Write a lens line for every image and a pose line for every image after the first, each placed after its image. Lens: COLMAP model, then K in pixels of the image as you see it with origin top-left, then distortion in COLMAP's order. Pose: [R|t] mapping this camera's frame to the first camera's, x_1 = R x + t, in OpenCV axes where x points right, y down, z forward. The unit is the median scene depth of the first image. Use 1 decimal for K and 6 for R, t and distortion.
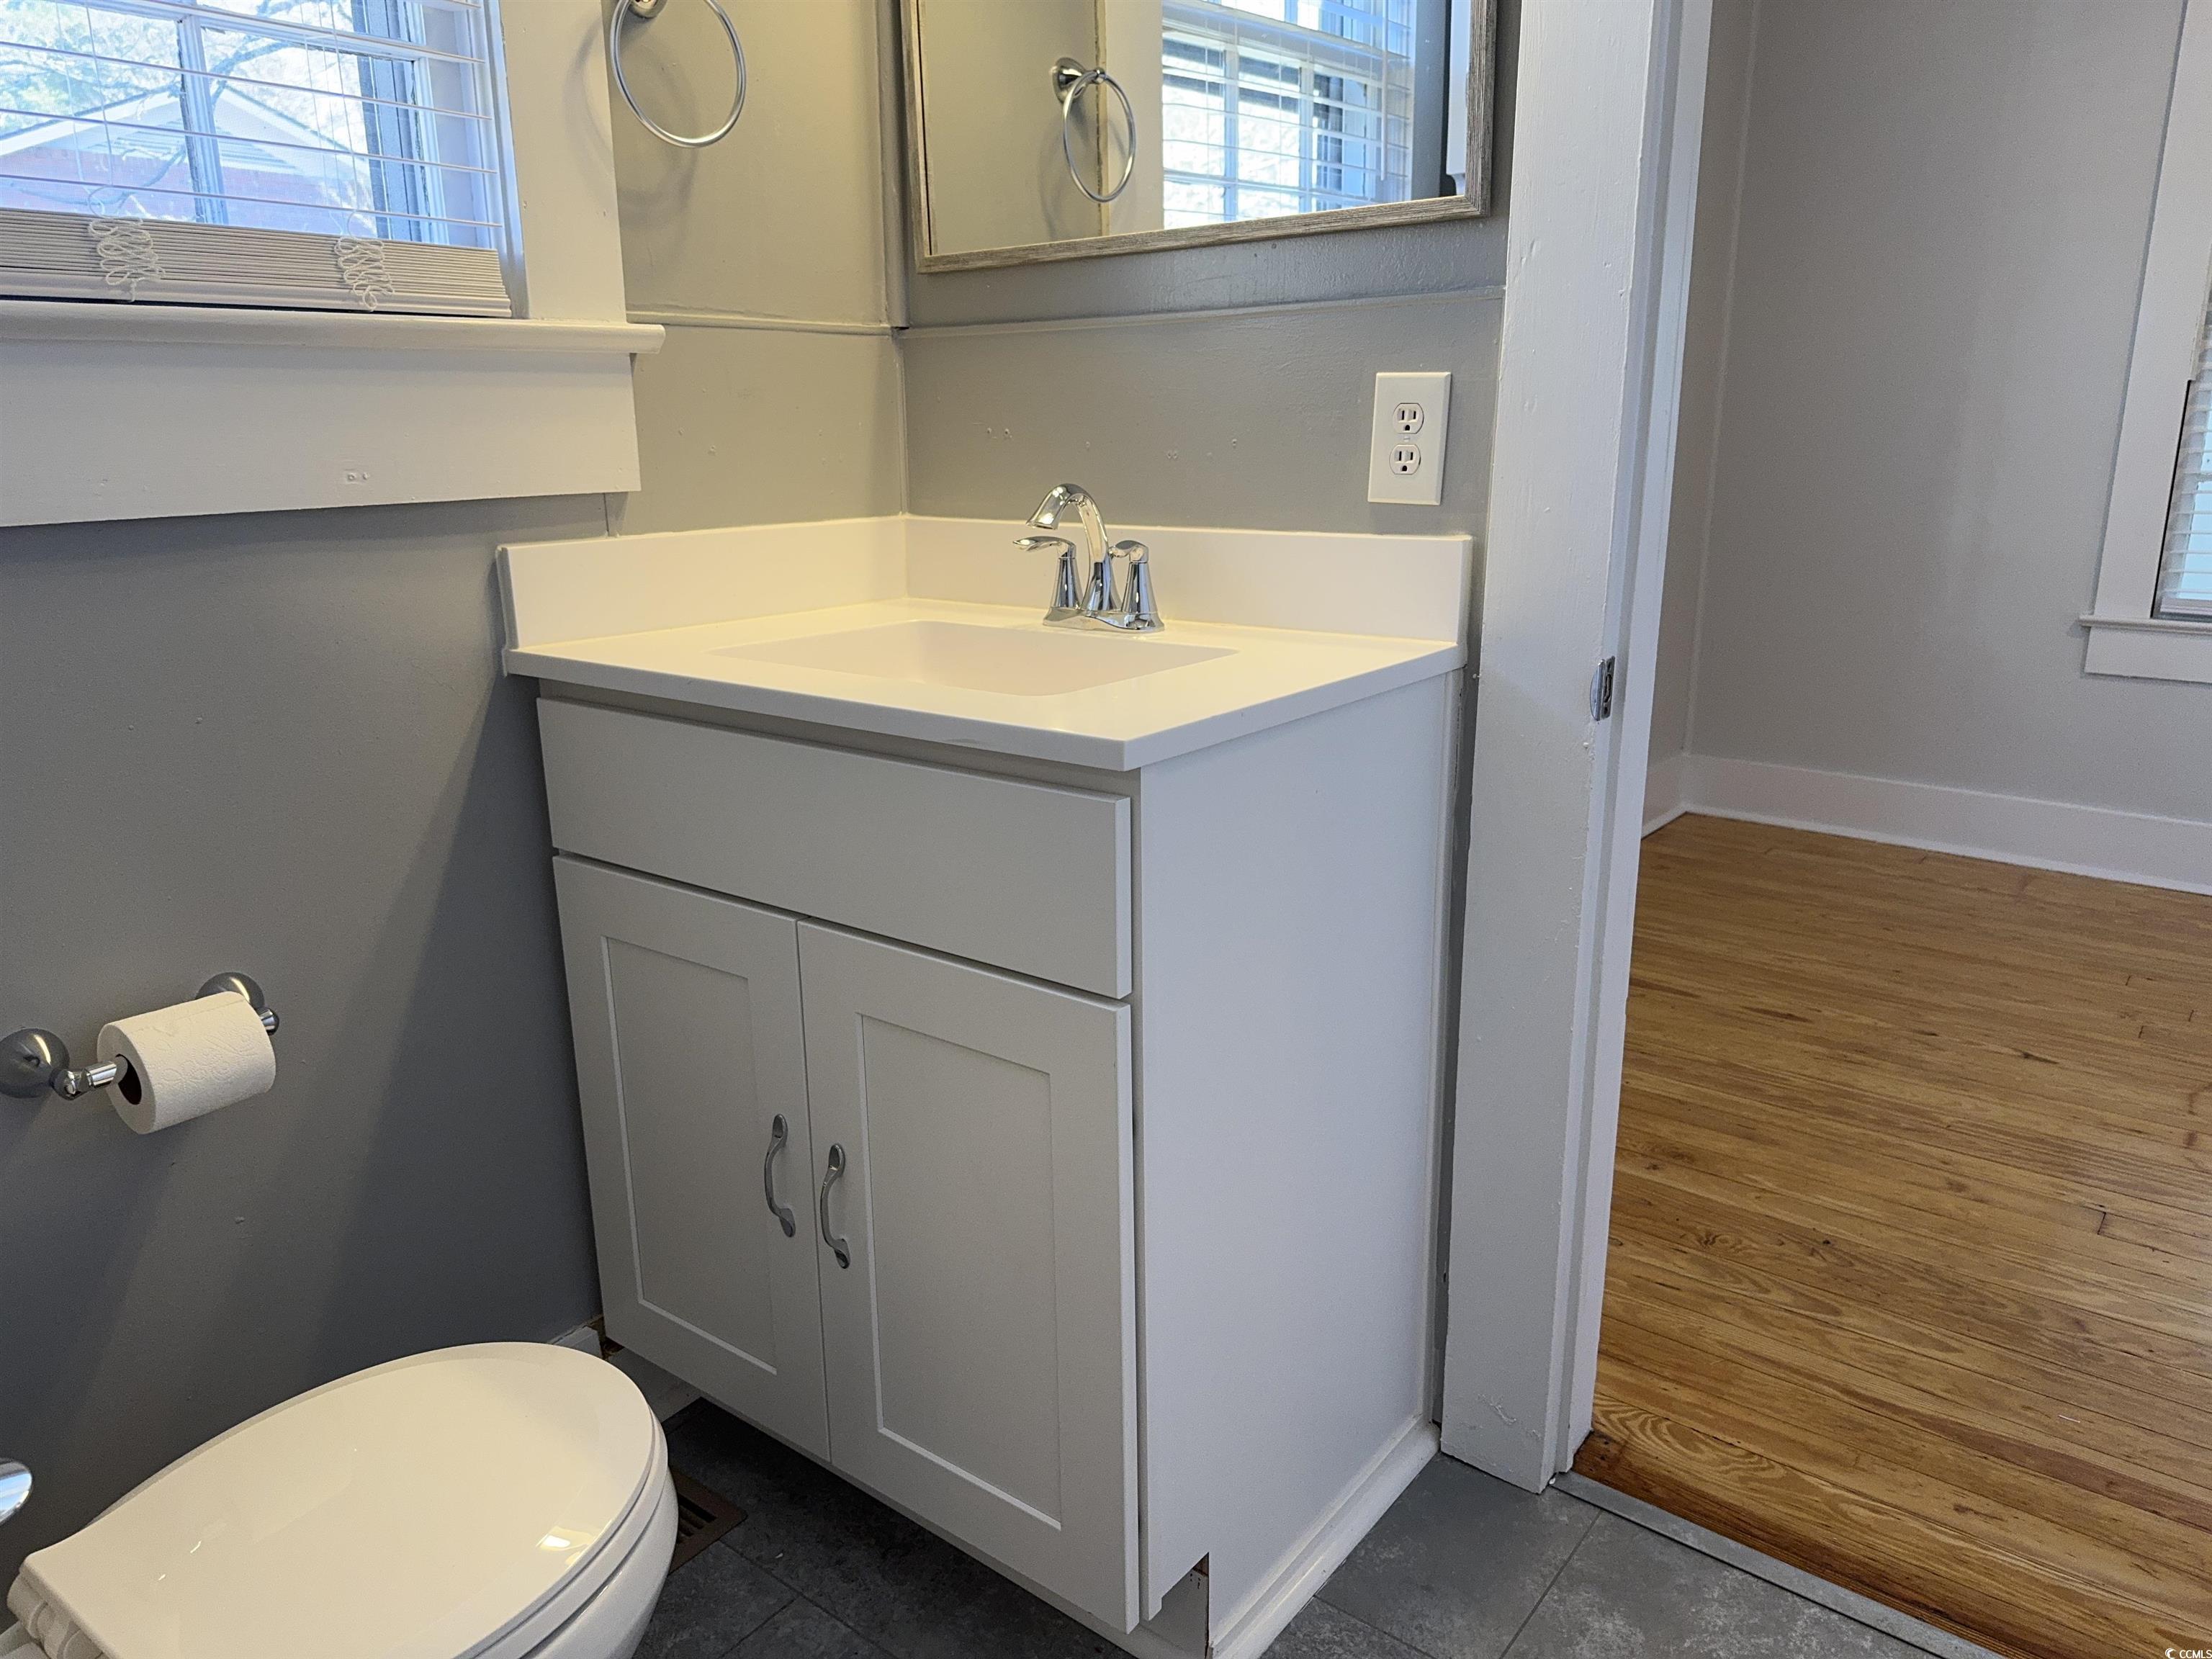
lens RADIAL K [[1560.8, 0, 1107.5], [0, 1560.8, 821.0], [0, 0, 1]] dist [0.079349, -0.067947]
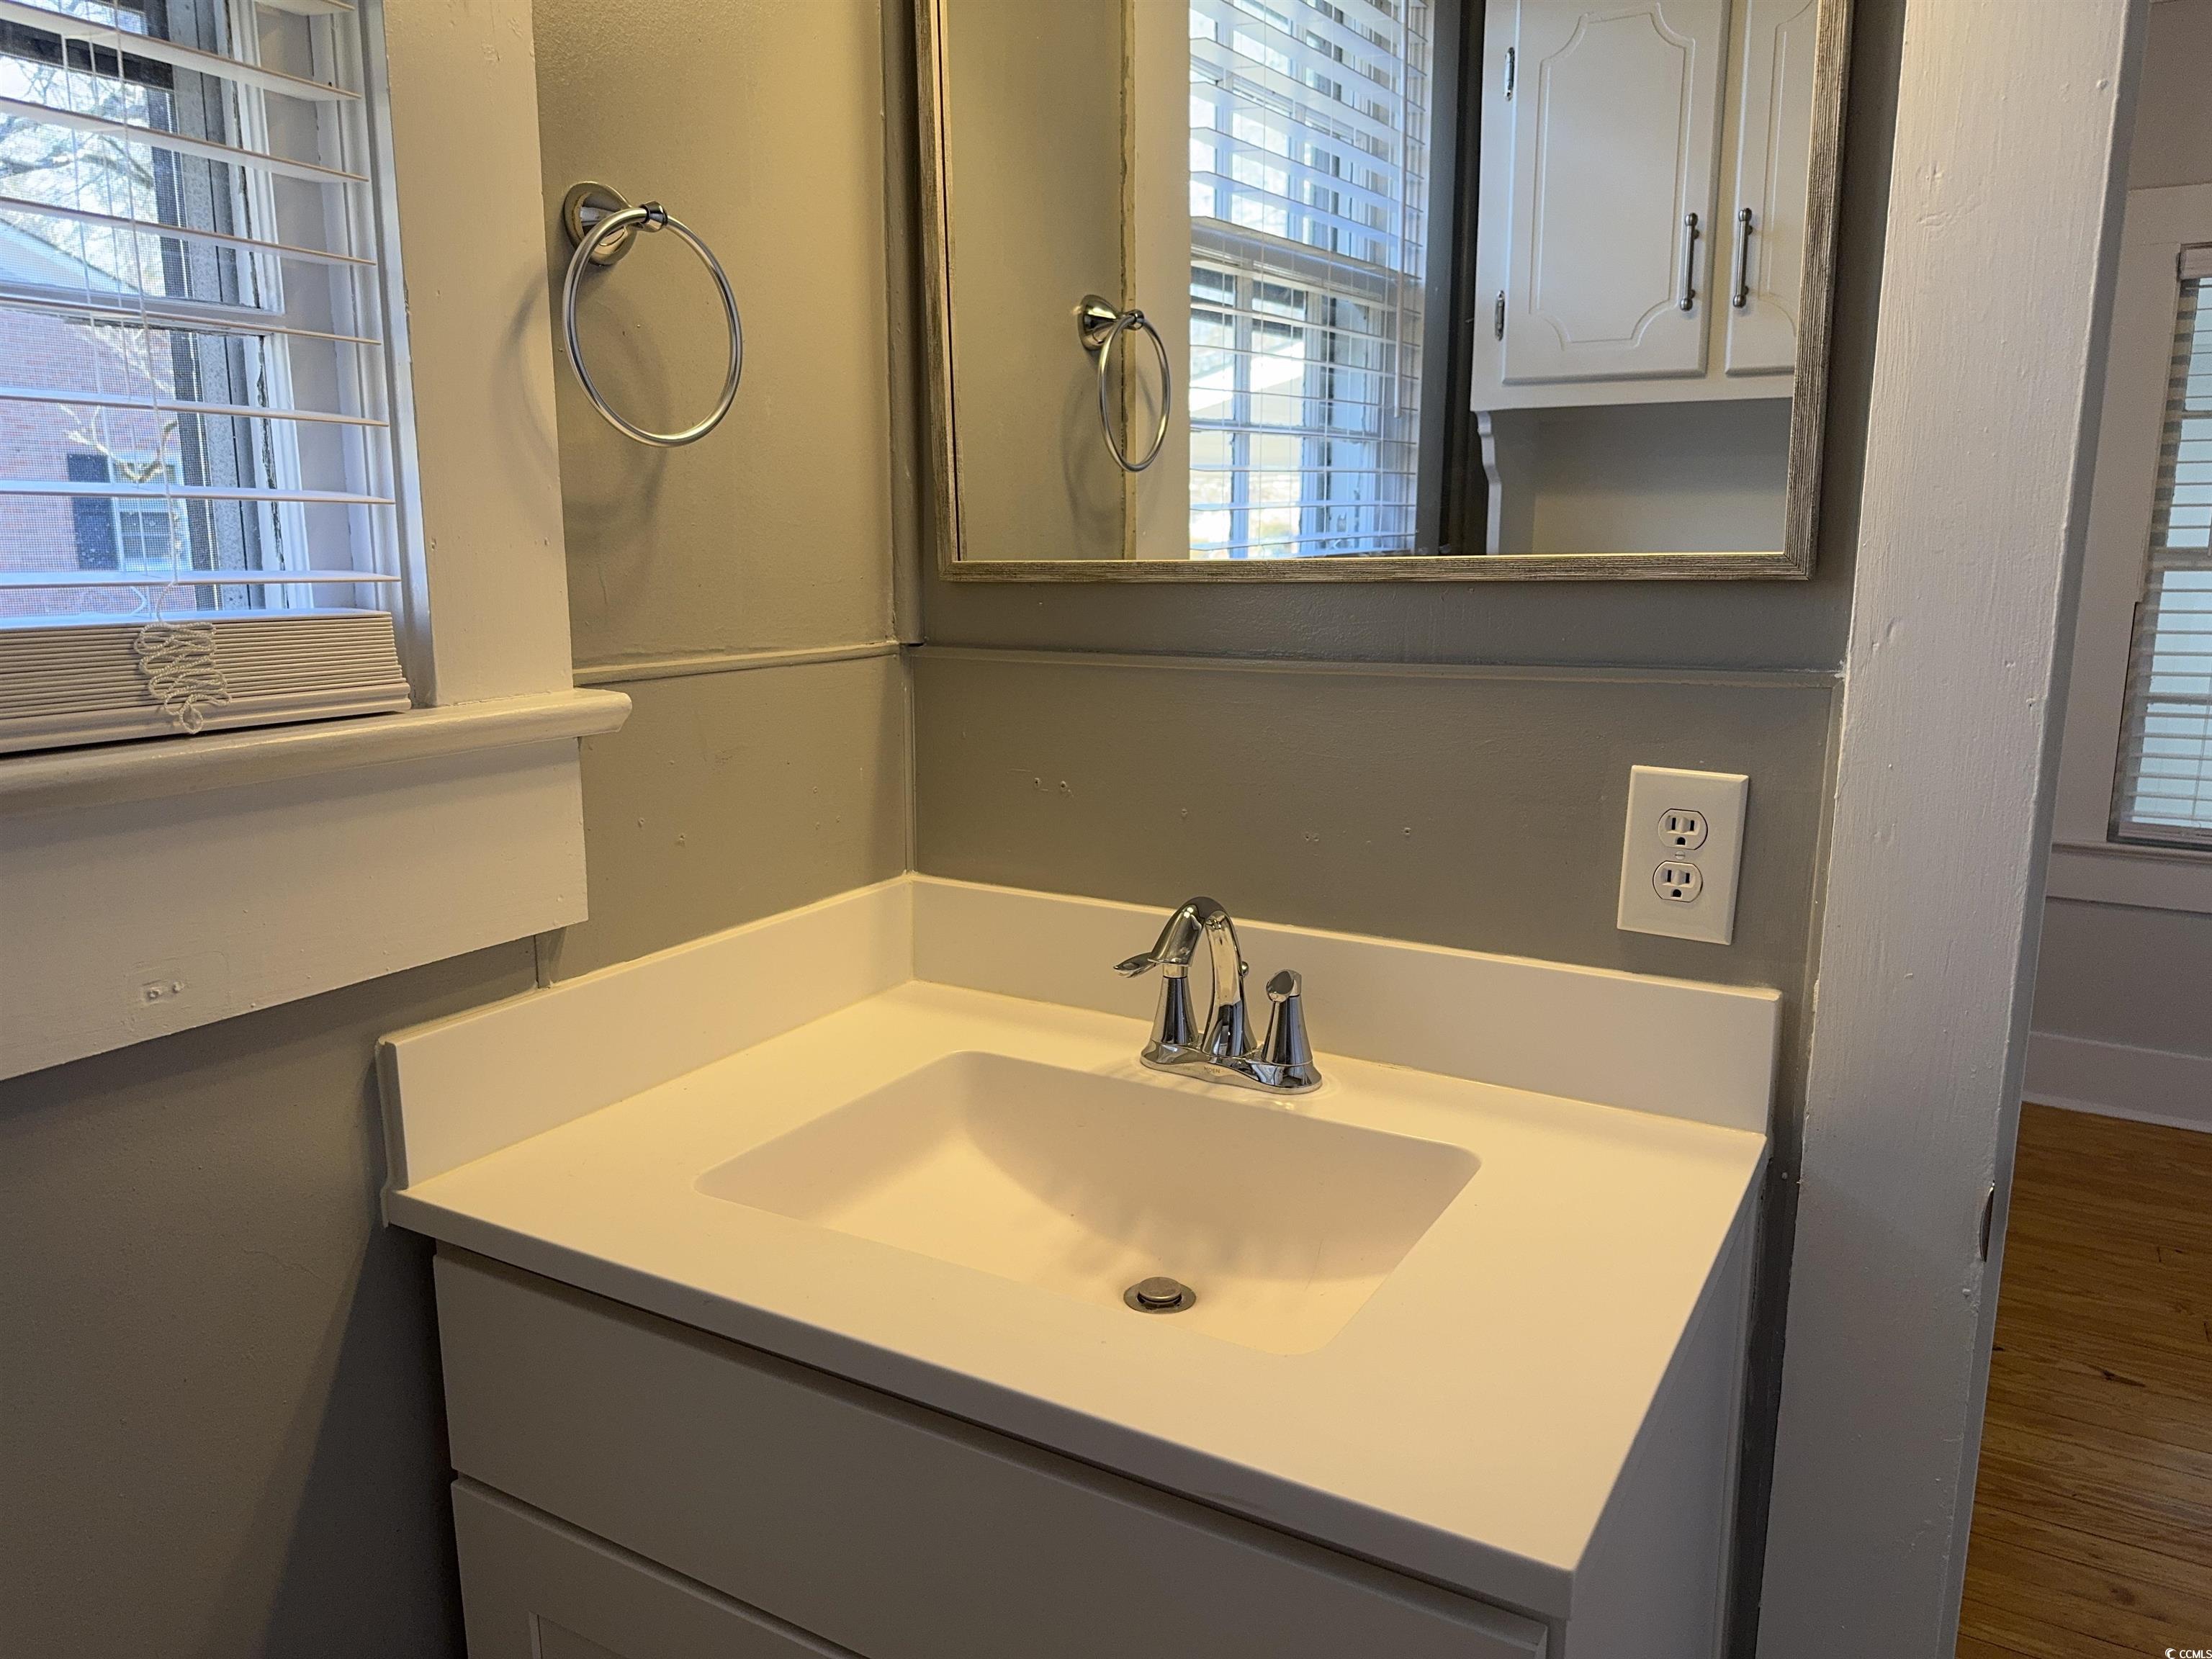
lens RADIAL K [[1560.8, 0, 1106.8], [0, 1560.8, 837.6], [0, 0, 1]] dist [0.079349, -0.067947]
pose [[0.991726, -0.017095, 0.127232, -0.152867], [0.025031, 0.997822, -0.061037, -0.192973], [-0.125911, 0.063717, 0.989993, 0.274454]]
